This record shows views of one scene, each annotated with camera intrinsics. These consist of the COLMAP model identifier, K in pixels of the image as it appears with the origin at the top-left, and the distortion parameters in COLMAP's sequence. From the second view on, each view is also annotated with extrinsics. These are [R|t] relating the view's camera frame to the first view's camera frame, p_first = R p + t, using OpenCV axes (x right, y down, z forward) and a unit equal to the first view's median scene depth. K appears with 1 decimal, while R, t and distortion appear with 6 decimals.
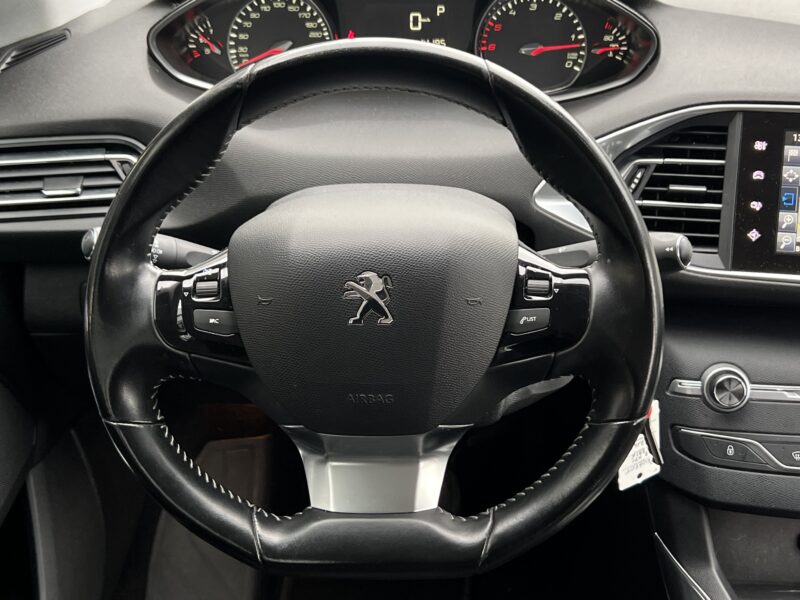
lens RADIAL K [[1182.1, 0, 400.9], [0, 1182.1, 297.6], [0, 0, 1]] dist [0.066542, -0.022494]
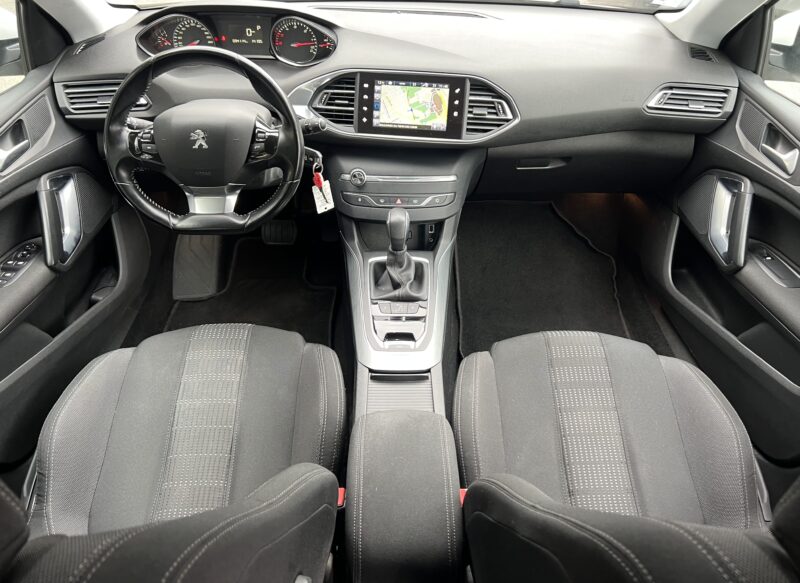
lens RADIAL K [[608.6, 0, 400.0], [0, 608.6, 291.5], [0, 0, 1]] dist [0.032798, -0.005293]
pose [[0.998287, -0.017874, 0.055711, 0.315915], [0.006225, 0.979237, 0.202625, 0.055029], [-0.058176, -0.201931, 0.977670, -0.503171]]
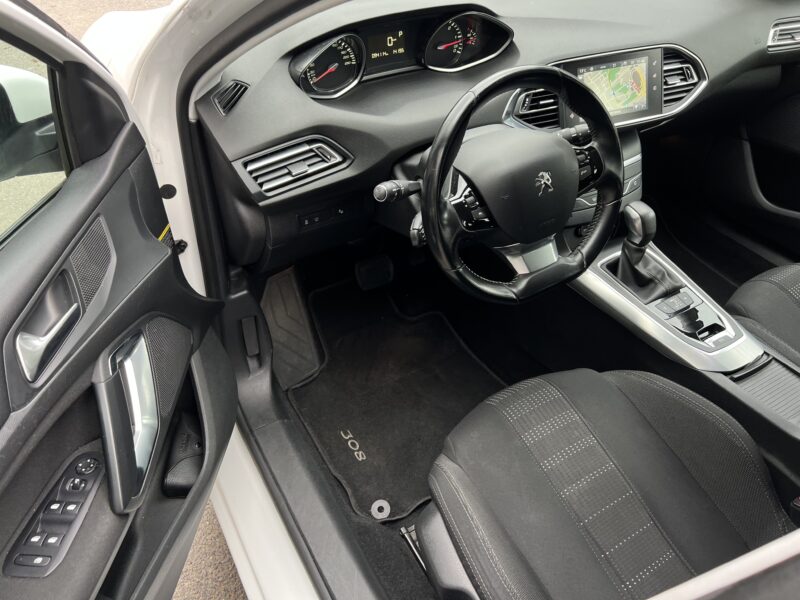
lens RADIAL K [[604.8, 0, 400.0], [0, 604.8, 300.0], [0, 0, 1]] dist [0.005623, 0.001675]
pose [[0.841569, -0.345705, 0.415029, -0.698399], [0.224158, 0.922596, 0.313958, -0.186758], [-0.491441, -0.171186, 0.853921, 0.052631]]
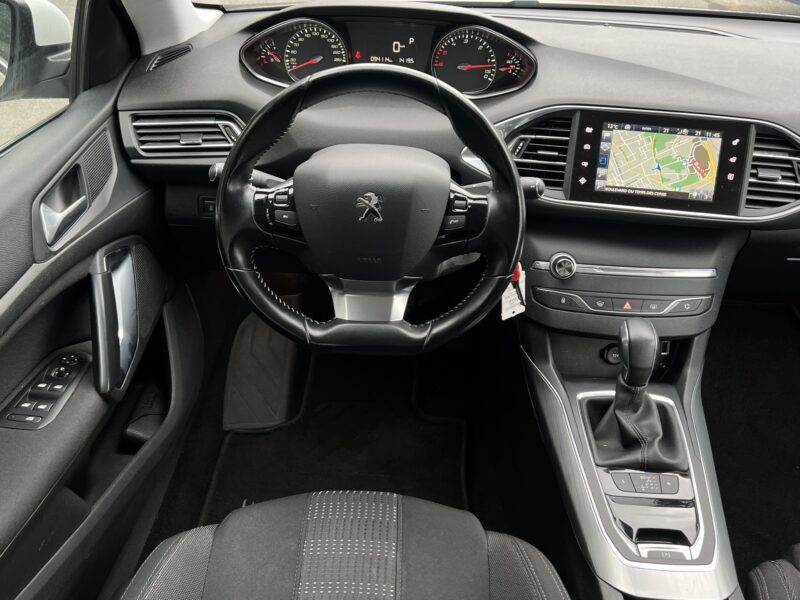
lens RADIAL K [[813.6, 0, 400.0], [0, 813.6, 300.0], [0, 0, 1]] dist [0.114861, -0.261881]
pose [[0.998990, 0.028571, 0.034668, -0.016316], [-0.031725, 0.995054, 0.094129, 0.020154], [-0.031807, -0.095134, 0.994956, -0.252251]]
